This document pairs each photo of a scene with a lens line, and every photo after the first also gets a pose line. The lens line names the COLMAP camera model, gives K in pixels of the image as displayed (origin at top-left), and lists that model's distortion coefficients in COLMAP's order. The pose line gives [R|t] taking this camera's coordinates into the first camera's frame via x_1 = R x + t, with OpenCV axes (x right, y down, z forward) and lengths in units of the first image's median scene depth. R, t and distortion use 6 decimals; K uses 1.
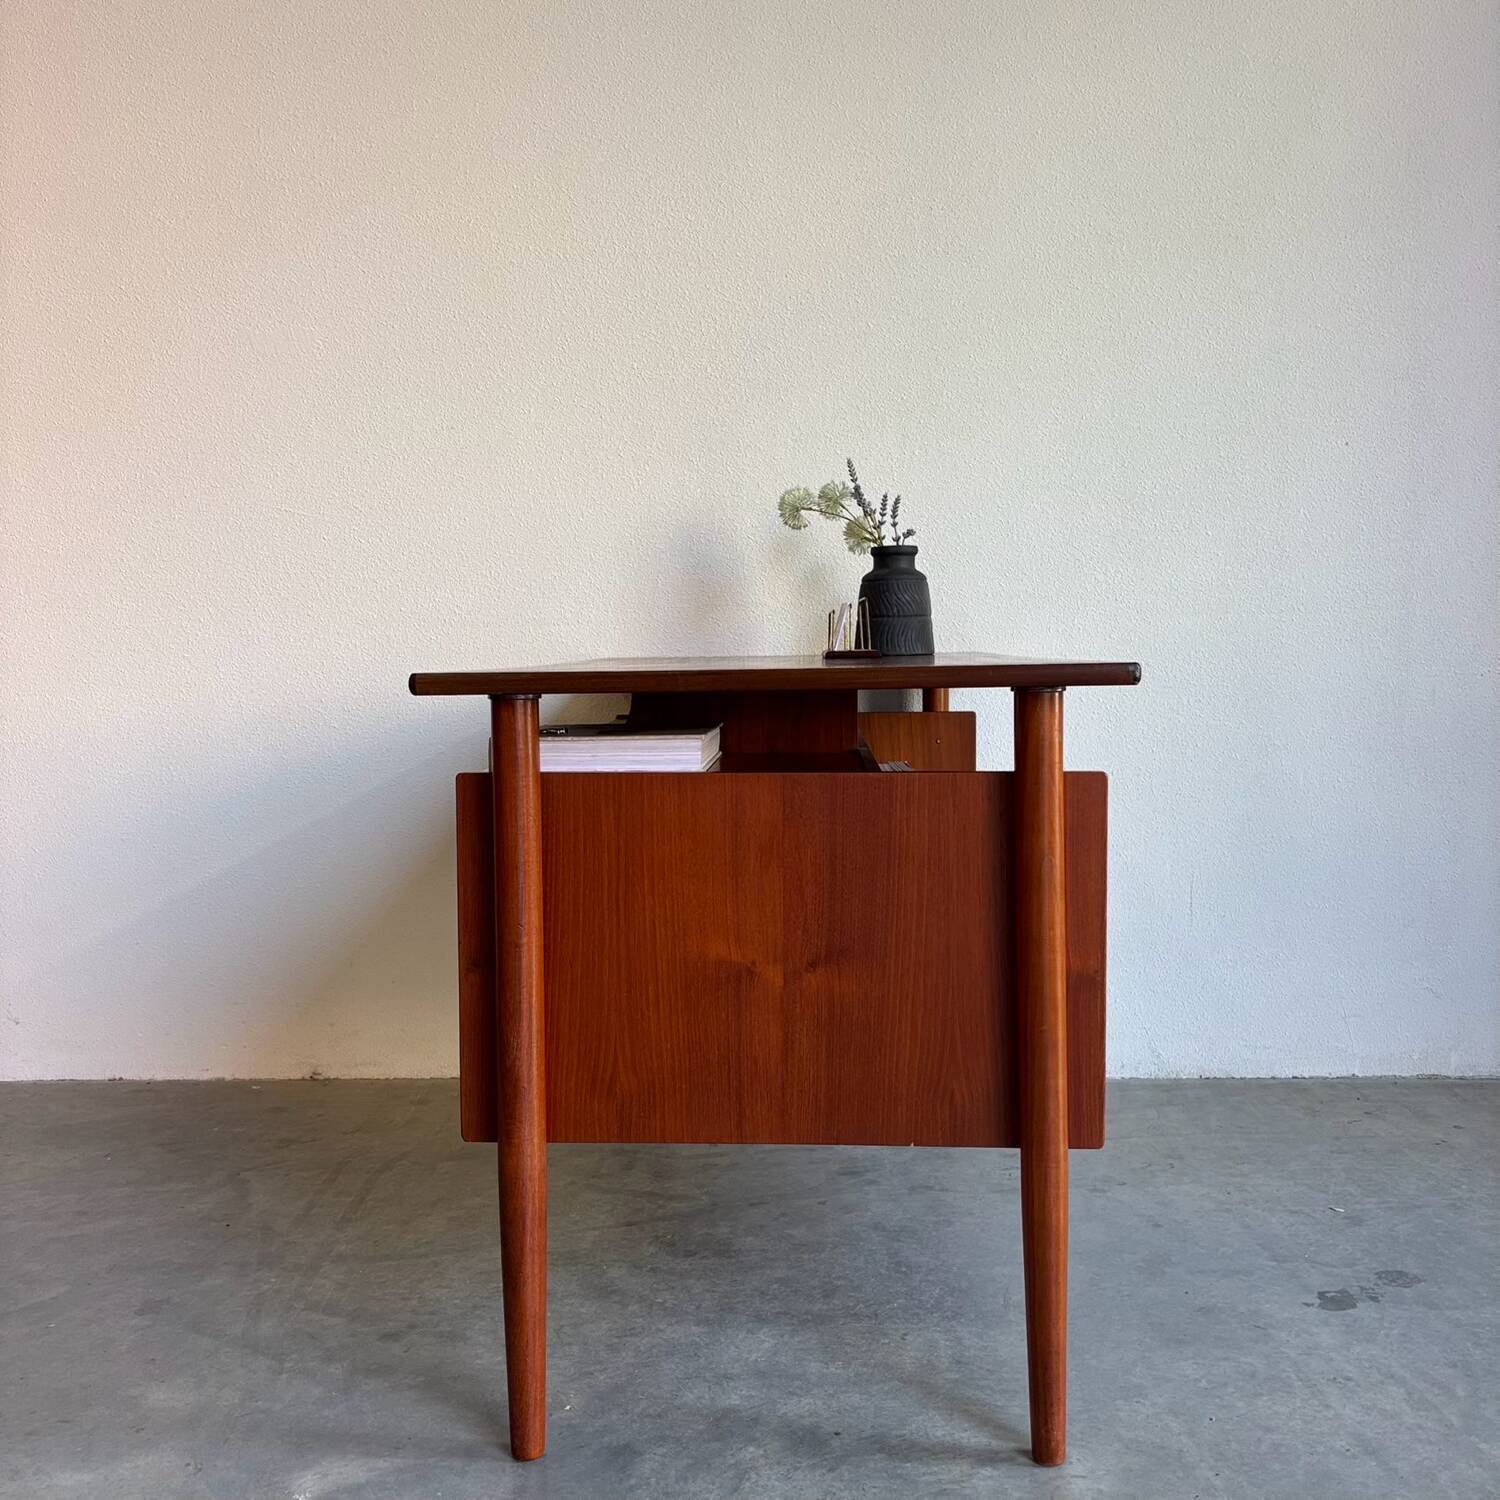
lens RADIAL K [[1531.2, 0, 745.5], [0, 1531.2, 766.6], [0, 0, 1]] dist [0.024594, 0.000000]
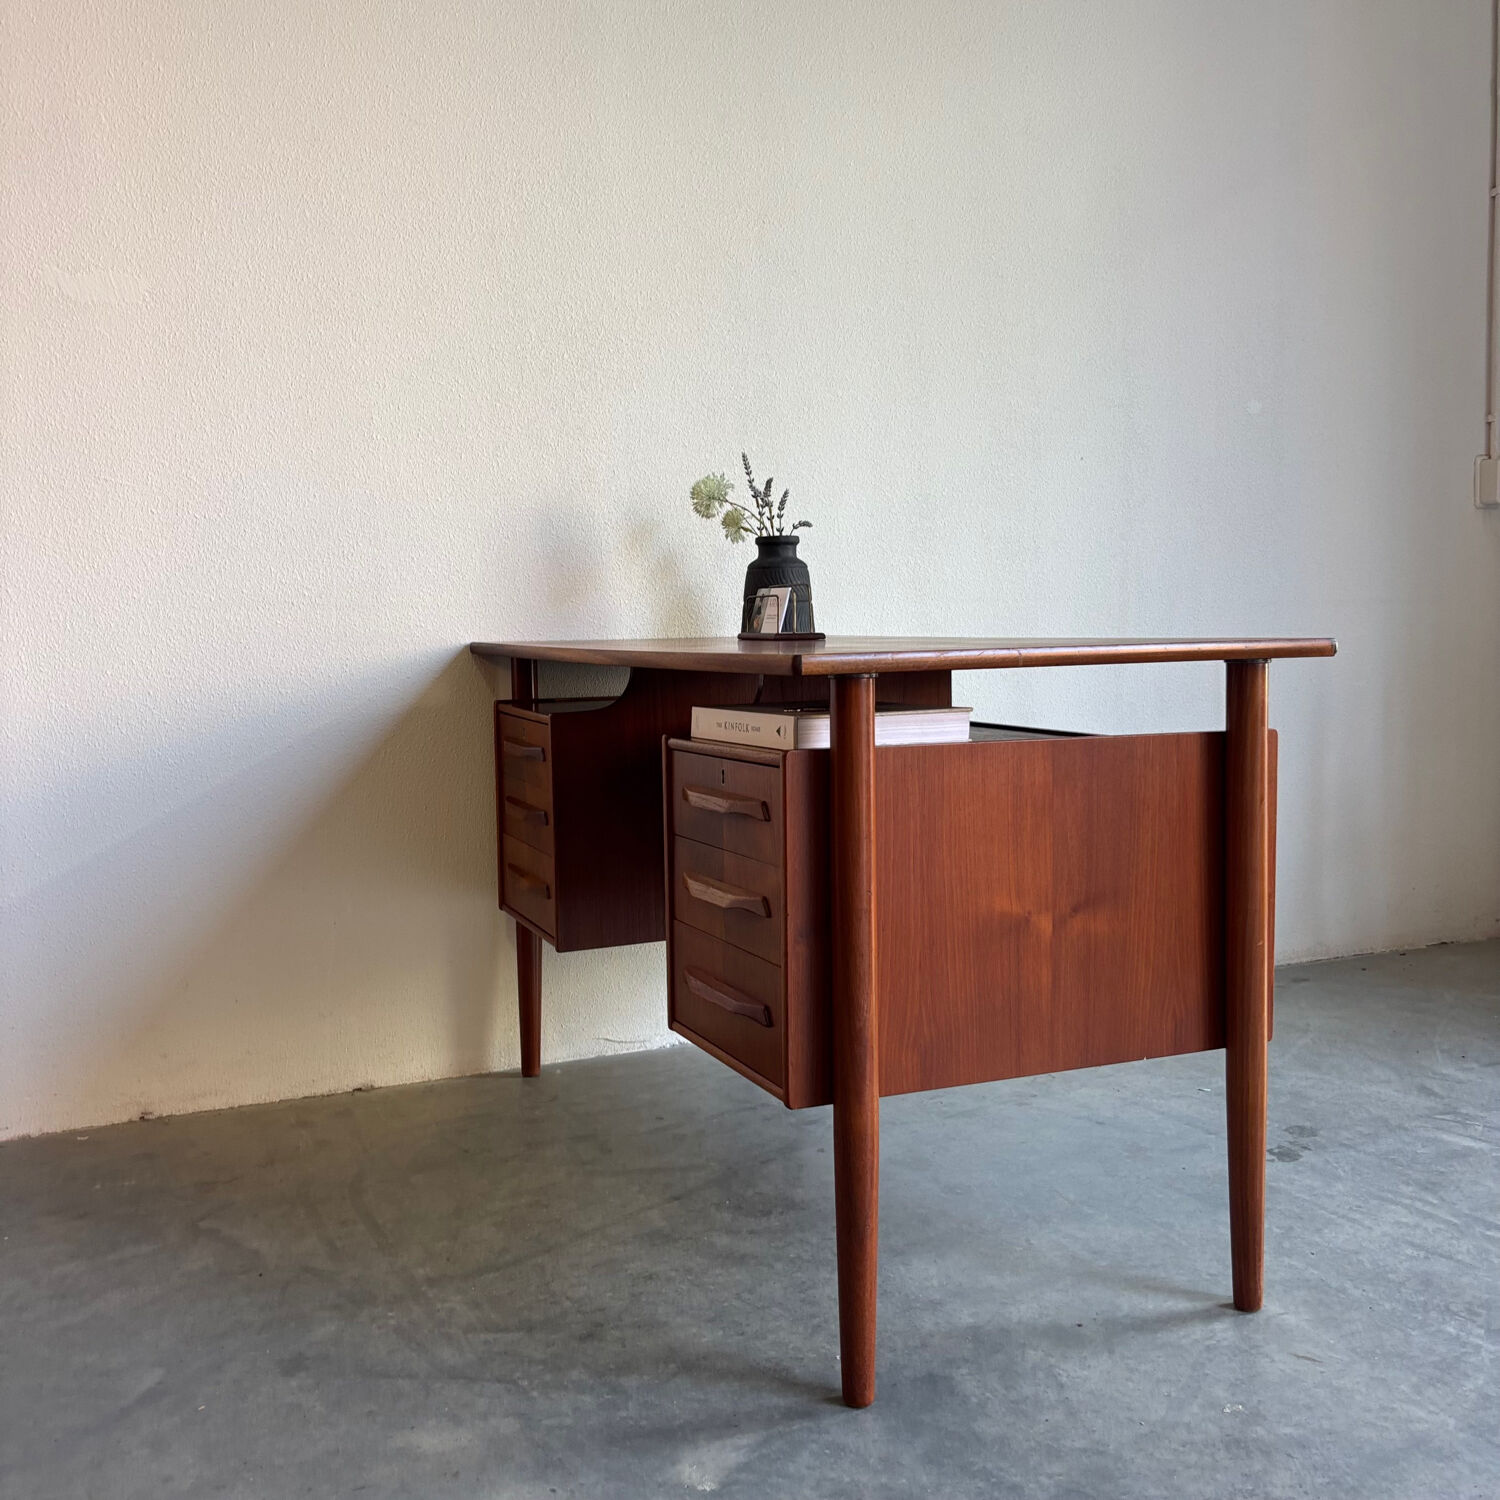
lens RADIAL K [[1531.2, 0, 741.2], [0, 1531.2, 734.8], [0, 0, 1]] dist [0.024594, 0.000000]
pose [[0.898203, -0.033764, 0.438282, -0.536874], [0.038390, 0.999261, -0.001696, -0.005860], [-0.437901, 0.018349, 0.898836, 0.071495]]
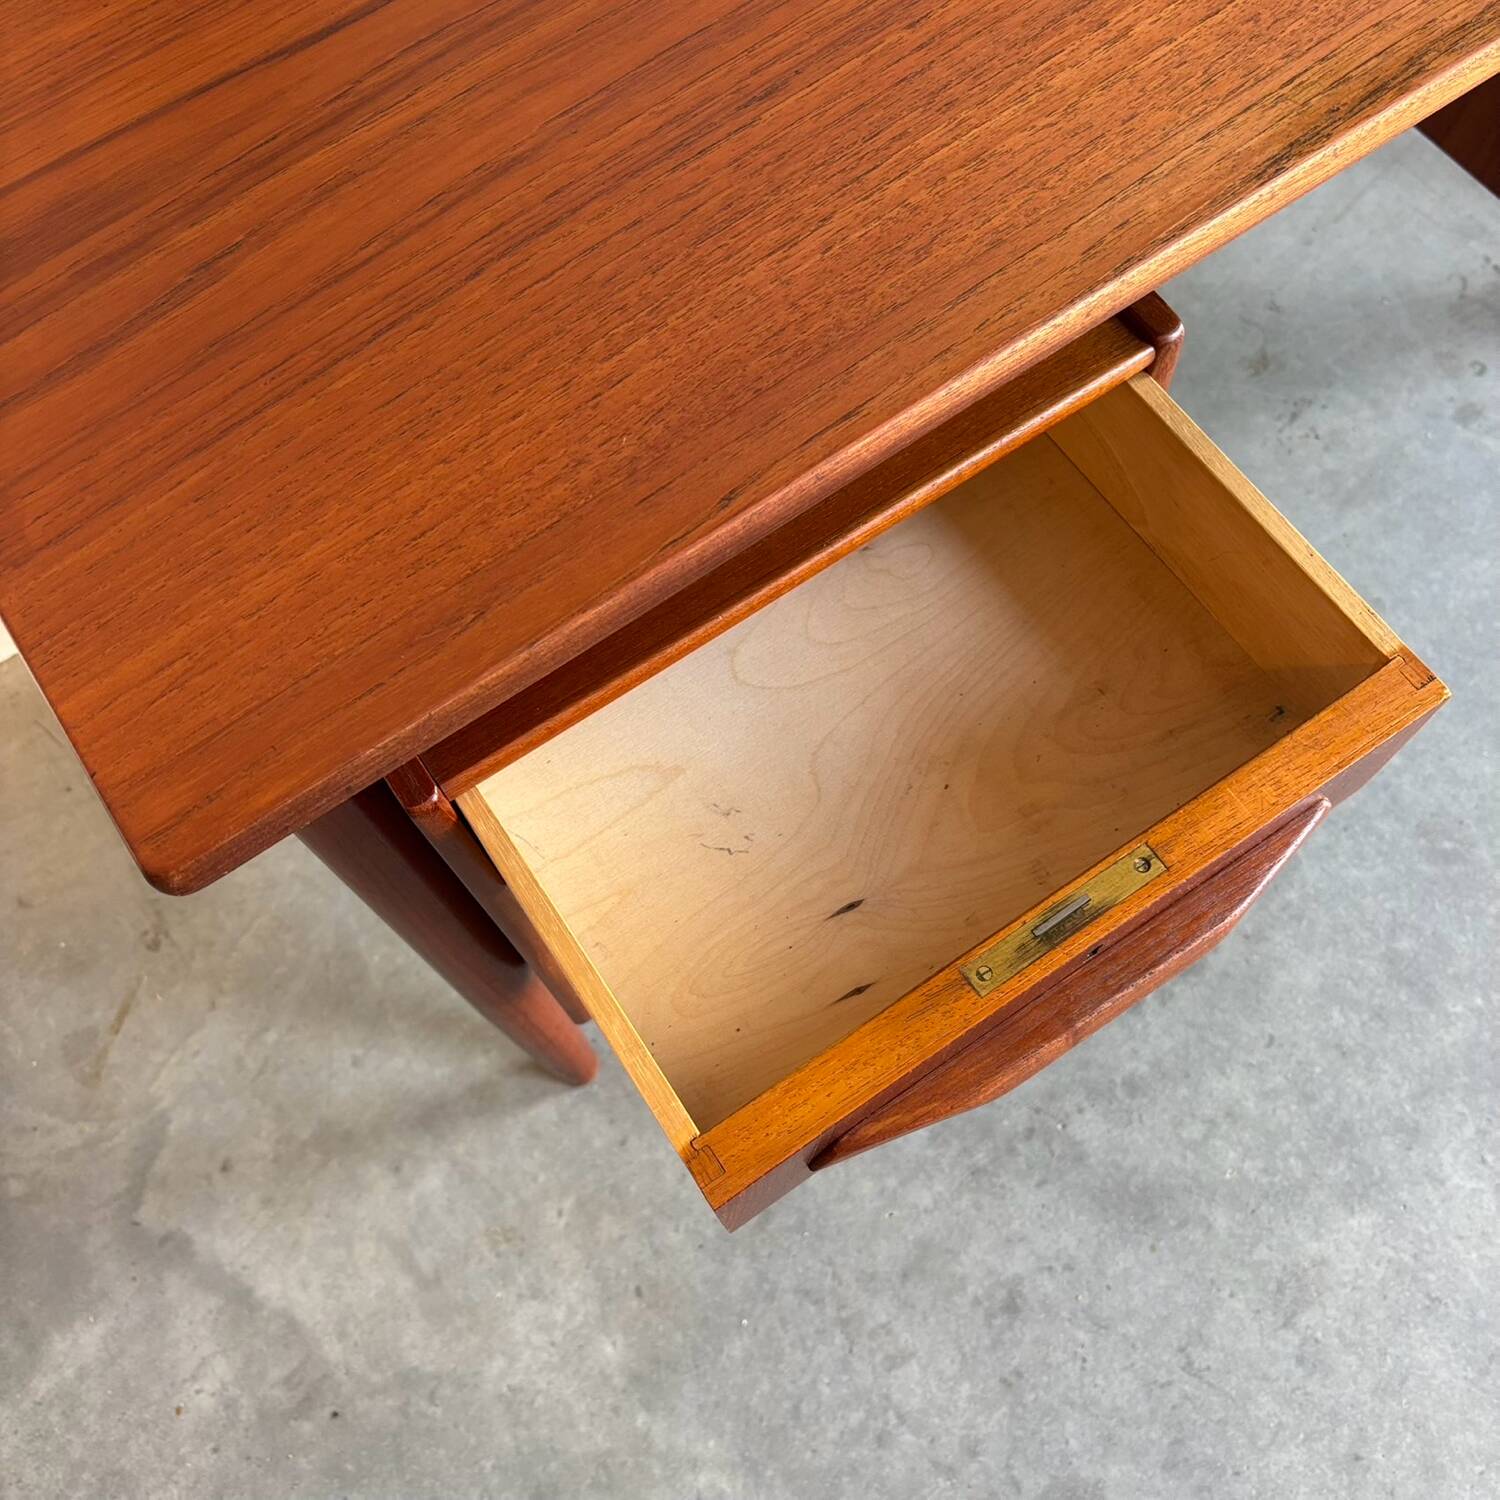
lens RADIAL K [[1531.2, 0, 742.4], [0, 1531.2, 748.9], [0, 0, 1]] dist [0.024594, 0.000000]
pose [[0.795826, -0.571889, 0.199007, -0.233969], [0.096225, 0.443917, 0.890886, -0.280351], [-0.597830, -0.689841, 0.408311, 0.990360]]
